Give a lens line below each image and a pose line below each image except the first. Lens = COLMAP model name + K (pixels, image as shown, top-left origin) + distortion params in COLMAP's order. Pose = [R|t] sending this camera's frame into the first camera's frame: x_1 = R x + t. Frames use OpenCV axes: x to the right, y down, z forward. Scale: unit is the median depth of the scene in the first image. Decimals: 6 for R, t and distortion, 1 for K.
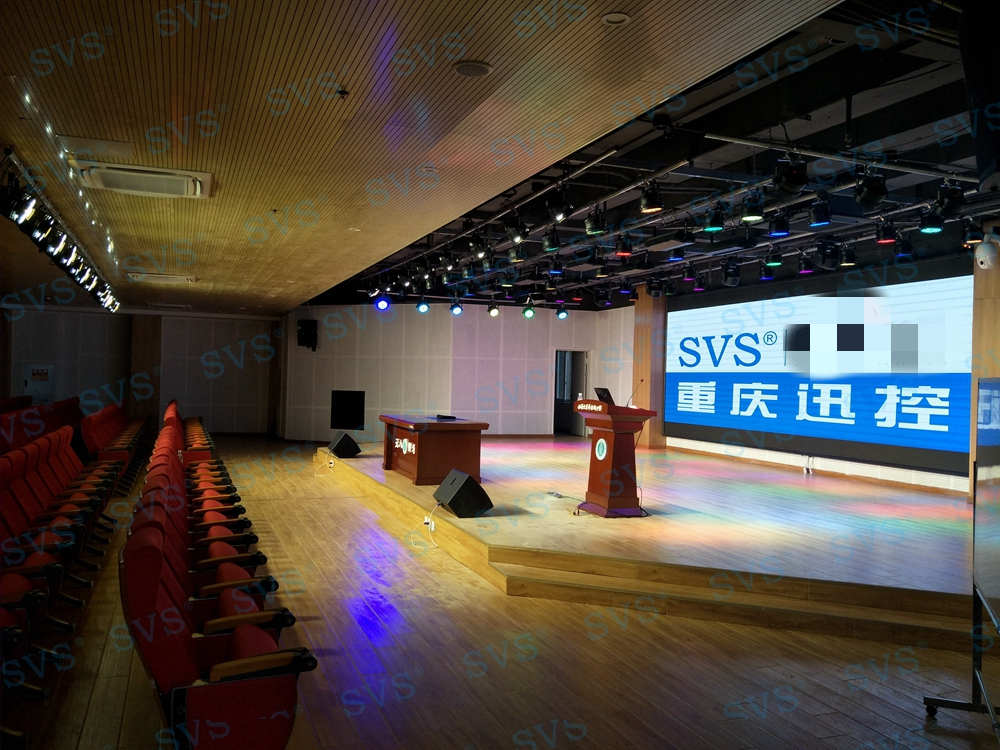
lens RADIAL K [[827.1, 0, 494.5], [0, 827.1, 378.1], [0, 0, 1]] dist [0.146088, -0.368021]
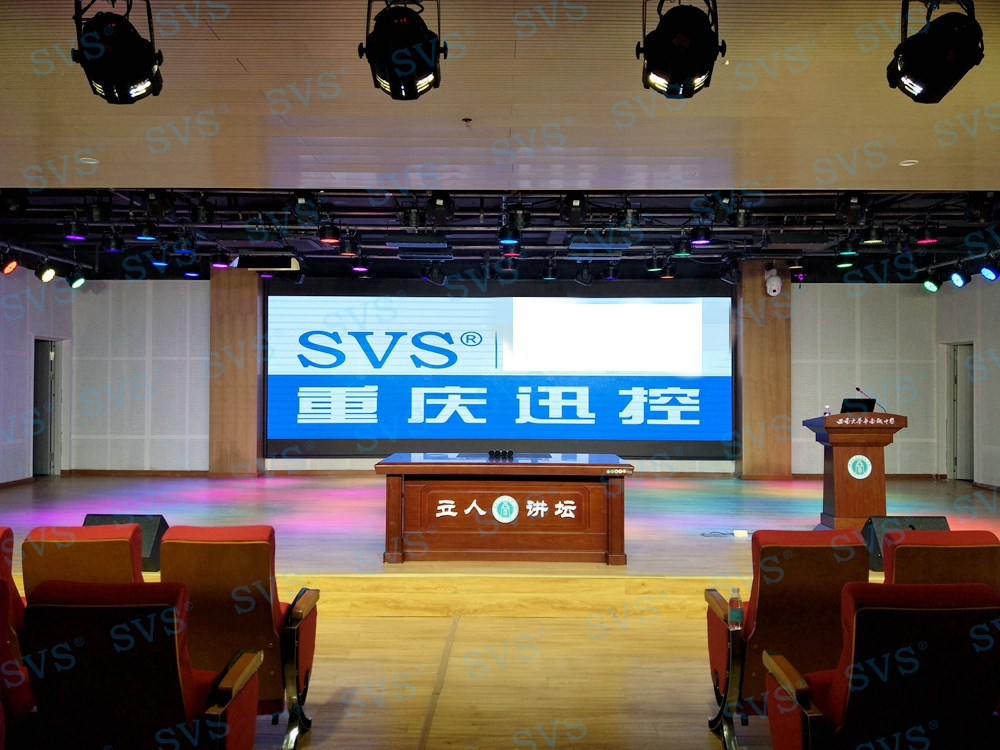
lens RADIAL K [[827.1, 0, 494.5], [0, 827.1, 378.1], [0, 0, 1]] dist [0.146088, -0.368021]
pose [[0.353970, -0.011233, 0.935189, -0.629930], [0.003775, 0.999937, 0.010582, -0.015650], [-0.935249, -0.000216, 0.353990, 0.770187]]
